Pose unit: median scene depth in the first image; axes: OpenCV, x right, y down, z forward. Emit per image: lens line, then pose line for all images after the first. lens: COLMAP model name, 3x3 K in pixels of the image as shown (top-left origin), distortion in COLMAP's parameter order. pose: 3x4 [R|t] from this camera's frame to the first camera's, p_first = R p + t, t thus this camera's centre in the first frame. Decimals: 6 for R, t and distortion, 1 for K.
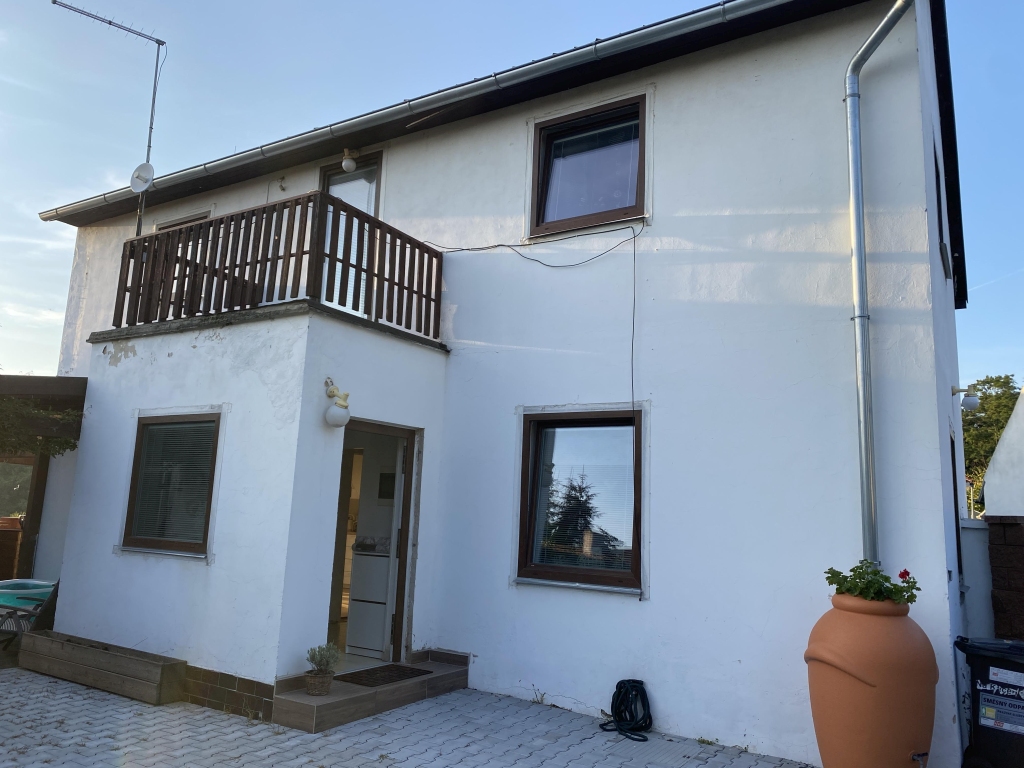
lens RADIAL K [[771.4, 0, 510.8], [0, 771.4, 381.6], [0, 0, 1]] dist [0.005440, -0.012713]
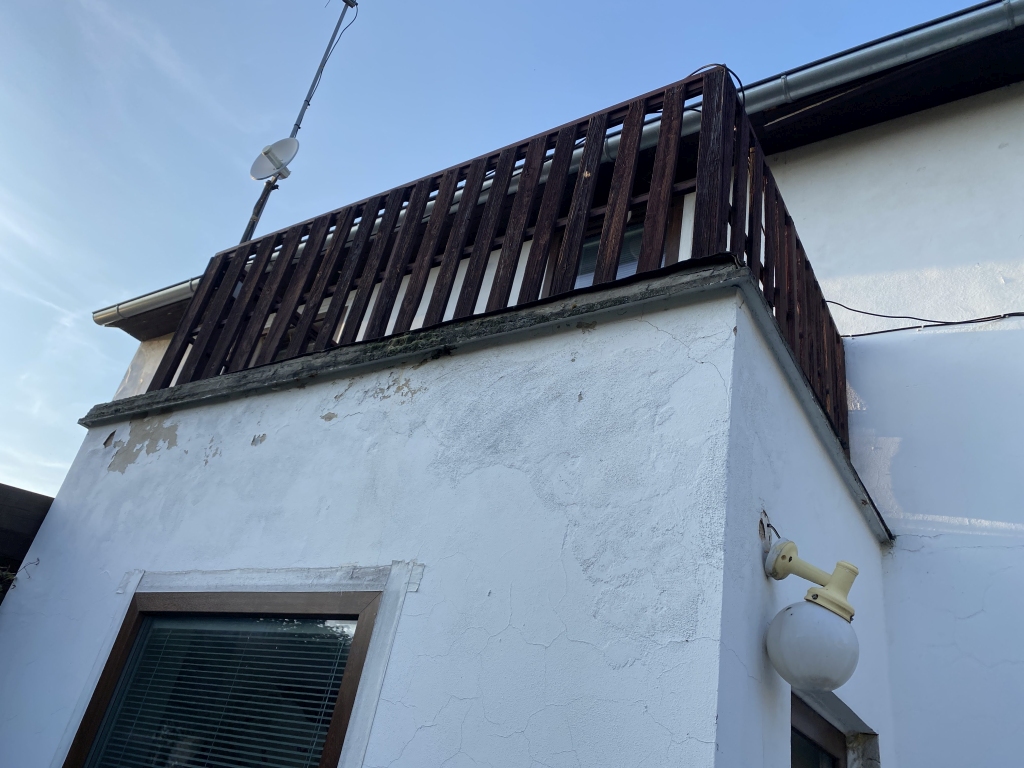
lens RADIAL K [[771.4, 0, 515.7], [0, 771.4, 384.9], [0, 0, 1]] dist [0.005440, -0.012713]
pose [[0.991619, 0.105708, -0.074277, -0.291435], [-0.125201, 0.928118, -0.350602, 0.062514], [0.031877, 0.356963, 0.933575, 0.640396]]
